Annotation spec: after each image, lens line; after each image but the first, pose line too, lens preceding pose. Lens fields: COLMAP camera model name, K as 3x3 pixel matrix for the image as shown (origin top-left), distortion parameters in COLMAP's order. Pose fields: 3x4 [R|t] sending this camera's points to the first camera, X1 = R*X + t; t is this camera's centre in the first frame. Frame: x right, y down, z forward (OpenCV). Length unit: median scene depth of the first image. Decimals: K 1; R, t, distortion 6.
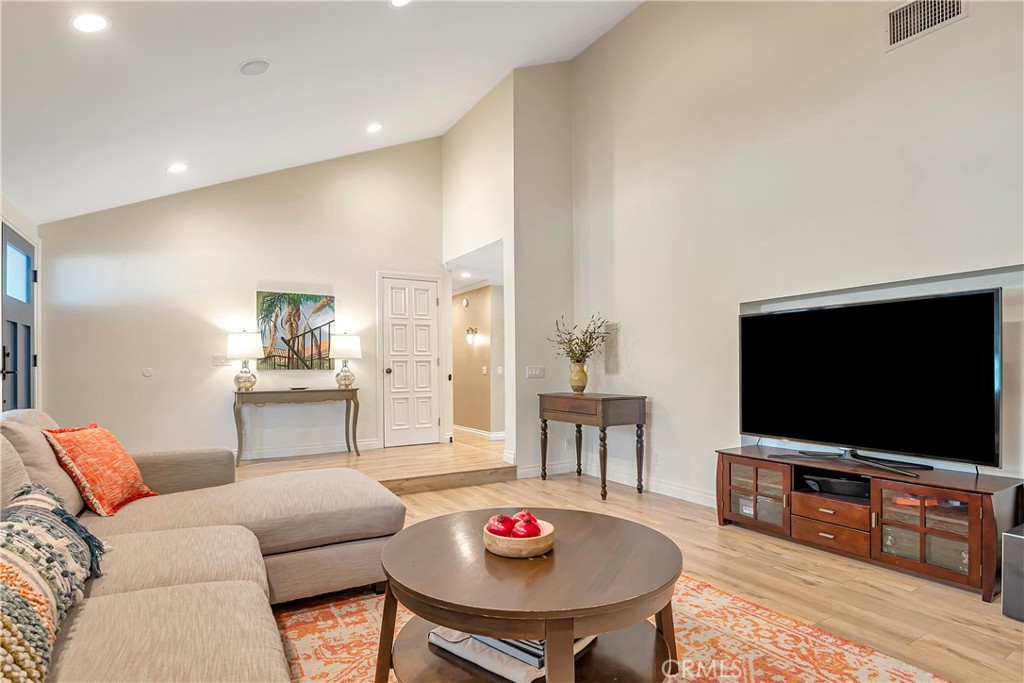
lens RADIAL K [[539.1, 0, 511.0], [0, 539.1, 373.3], [0, 0, 1]] dist [-0.014626, -0.001187]
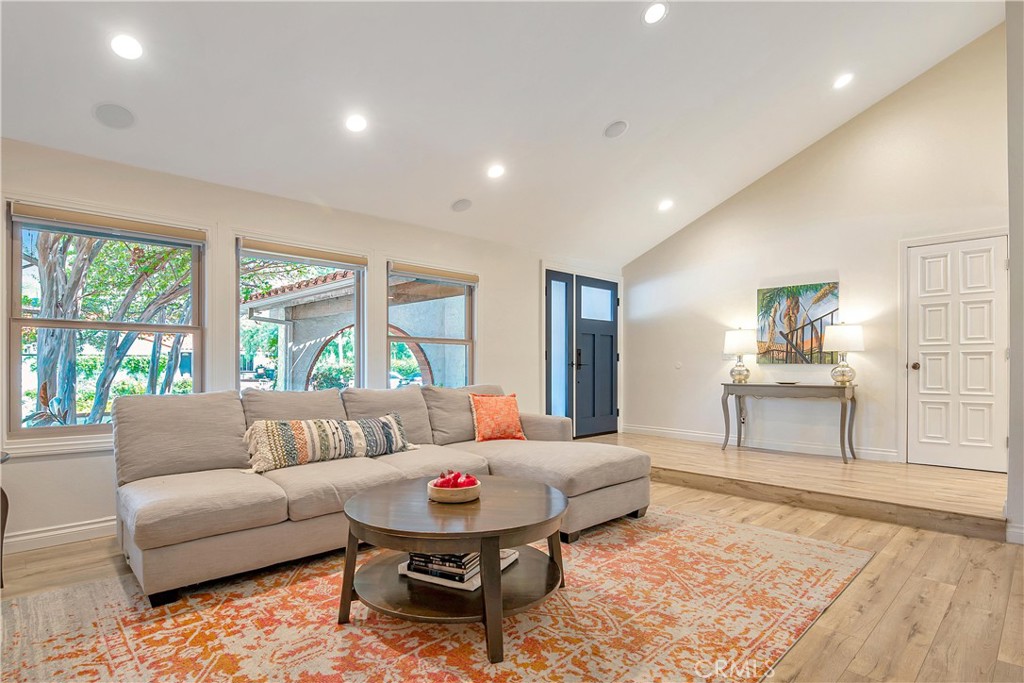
lens RADIAL K [[529.1, 0, 506.4], [0, 529.1, 369.9], [0, 0, 1]] dist [-0.002193, -0.016102]
pose [[0.227972, 0.013137, -0.973579, 0.412411], [-0.010204, 0.999886, 0.011102, -0.001165], [0.973614, 0.007403, 0.228080, 0.273514]]
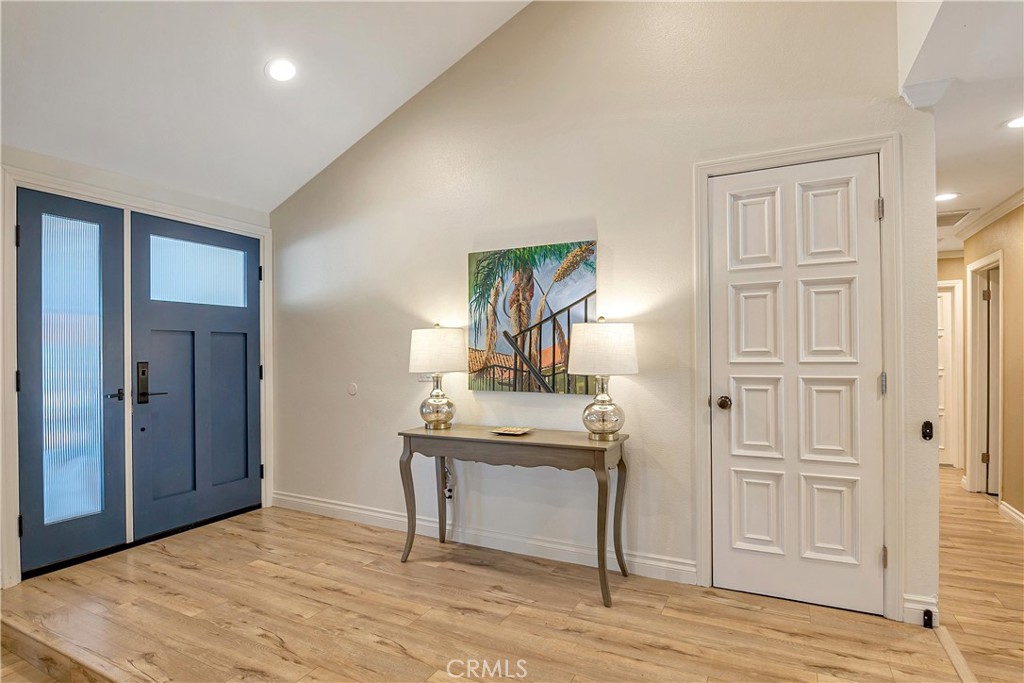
lens RADIAL K [[530.9, 0, 504.3], [0, 530.9, 352.1], [0, 0, 1]] dist [-0.011271, -0.001505]
pose [[0.531141, 0.000064, -0.847283, 0.026105], [-0.003131, 0.999993, -0.001888, -0.045037], [0.847278, 0.003655, 0.531138, 0.705938]]
